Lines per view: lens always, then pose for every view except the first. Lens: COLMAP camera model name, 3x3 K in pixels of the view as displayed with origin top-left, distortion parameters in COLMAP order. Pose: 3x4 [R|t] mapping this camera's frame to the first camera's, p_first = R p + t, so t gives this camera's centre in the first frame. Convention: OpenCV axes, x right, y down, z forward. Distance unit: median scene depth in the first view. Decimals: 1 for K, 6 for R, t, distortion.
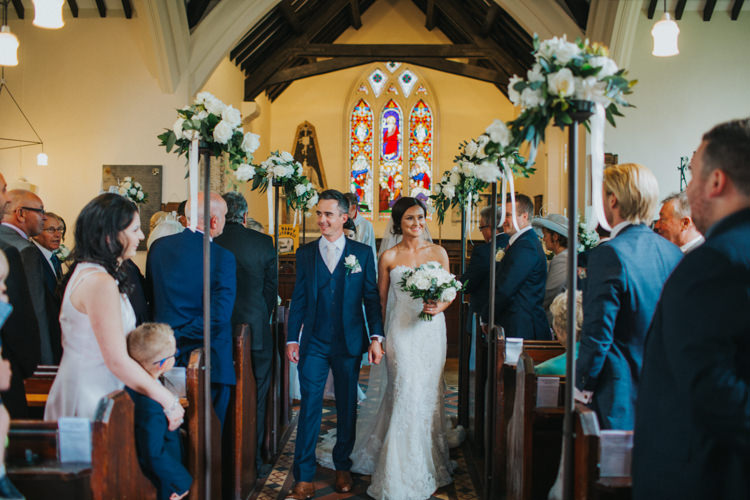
lens RADIAL K [[757.4, 0, 375.0], [0, 757.4, 250.0], [0, 0, 1]] dist [-0.002373, -0.002568]
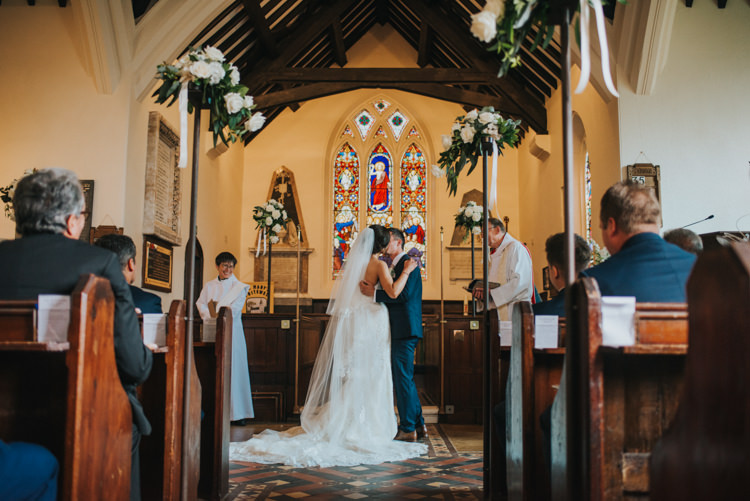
lens RADIAL K [[764.1, 0, 375.0], [0, 764.1, 250.5], [0, 0, 1]] dist [-0.008623, 0.006784]
pose [[0.999901, -0.001472, 0.013975, 0.002962], [0.003225, 0.991984, -0.126322, 0.039240], [-0.013677, 0.126355, 0.991891, 0.125629]]
